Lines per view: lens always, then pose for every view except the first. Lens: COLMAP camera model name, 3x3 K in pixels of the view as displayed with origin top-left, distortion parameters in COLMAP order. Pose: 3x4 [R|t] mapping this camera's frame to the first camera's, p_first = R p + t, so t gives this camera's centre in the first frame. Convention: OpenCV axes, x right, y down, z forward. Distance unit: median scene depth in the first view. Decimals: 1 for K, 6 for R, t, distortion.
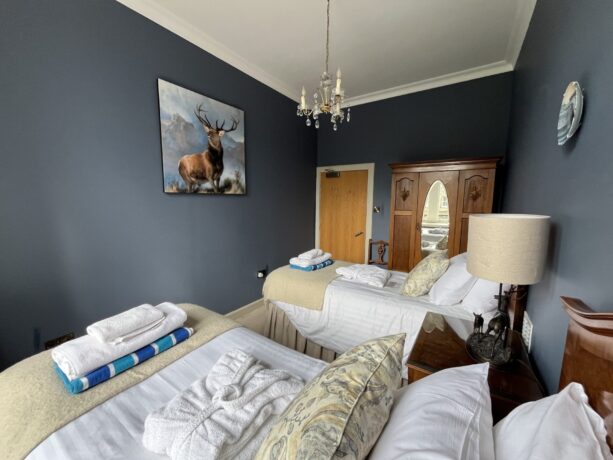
lens RADIAL K [[248.5, 0, 305.8], [0, 248.5, 228.9], [0, 0, 1]] dist [0.000519, 0.000024]
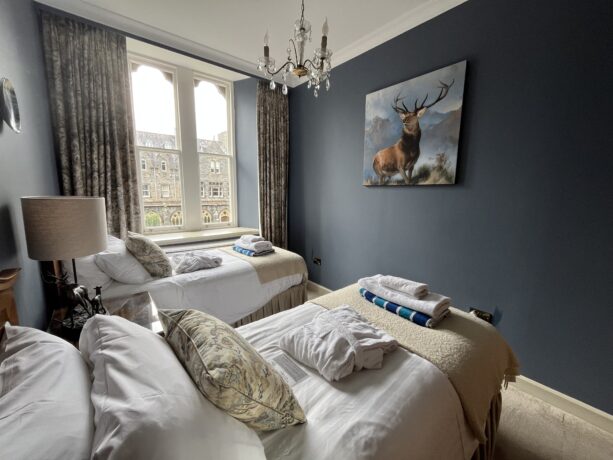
lens RADIAL K [[248.5, 0, 306.1], [0, 248.5, 227.3], [0, 0, 1]] dist [0.000519, 0.000024]
pose [[-0.275568, 0.131954, -0.952182, 0.637702], [-0.126009, 0.977028, 0.171865, -0.103964], [0.952987, 0.167344, -0.252611, 0.932848]]
